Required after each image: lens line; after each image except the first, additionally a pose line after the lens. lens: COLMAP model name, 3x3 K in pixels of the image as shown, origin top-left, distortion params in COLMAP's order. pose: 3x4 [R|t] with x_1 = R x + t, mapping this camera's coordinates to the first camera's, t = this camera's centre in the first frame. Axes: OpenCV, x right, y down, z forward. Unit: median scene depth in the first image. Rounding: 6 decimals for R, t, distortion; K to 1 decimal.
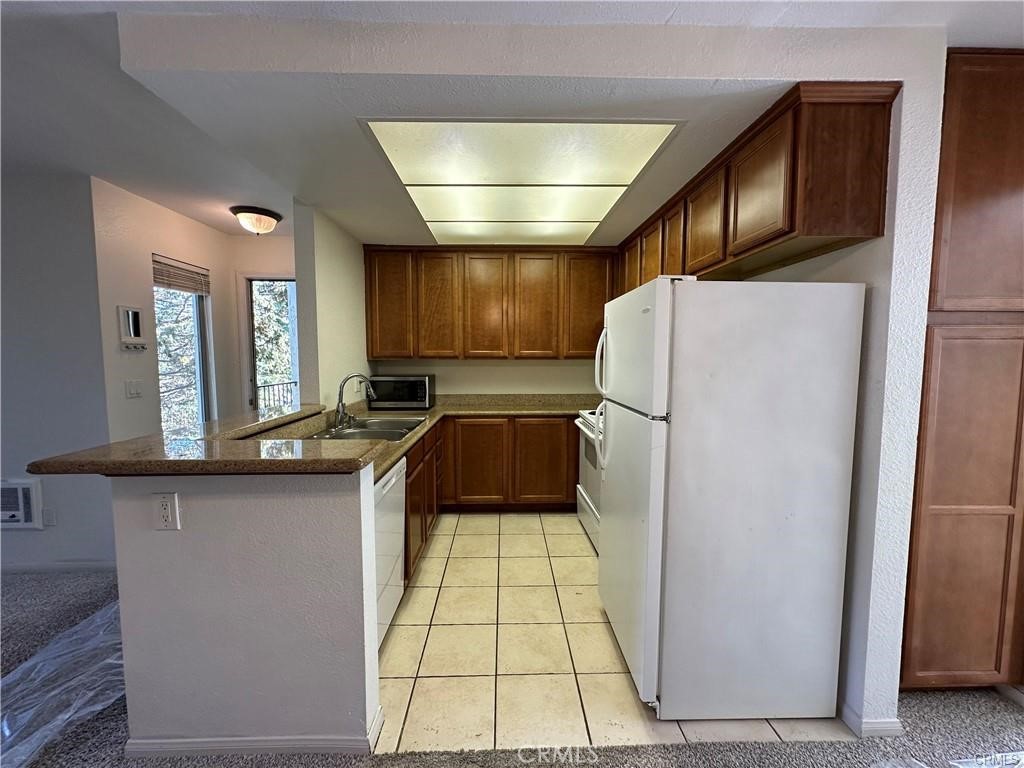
lens RADIAL K [[411.6, 0, 513.3], [0, 411.6, 384.7], [0, 0, 1]] dist [0.000072, -0.000056]
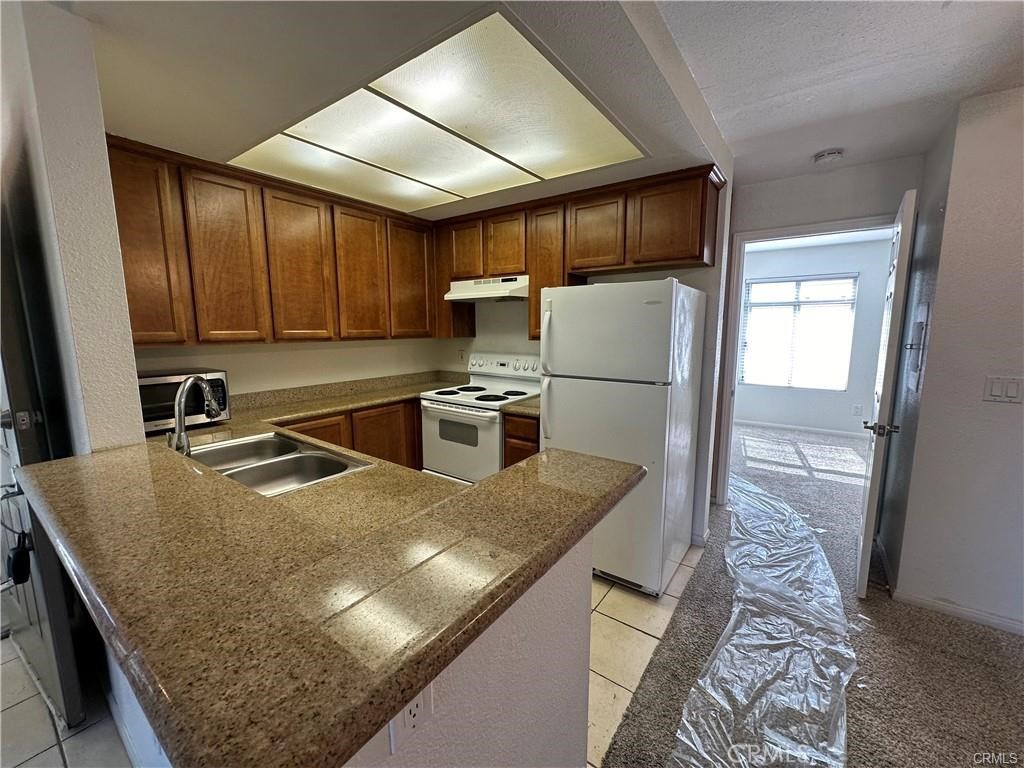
lens RADIAL K [[411.6, 0, 514.4], [0, 411.6, 384.3], [0, 0, 1]] dist [0.000072, -0.000056]
pose [[0.607286, -0.113301, 0.786363, -0.436918], [0.061902, 0.993518, 0.095343, -0.033083], [-0.792068, -0.009223, 0.610363, 0.245408]]
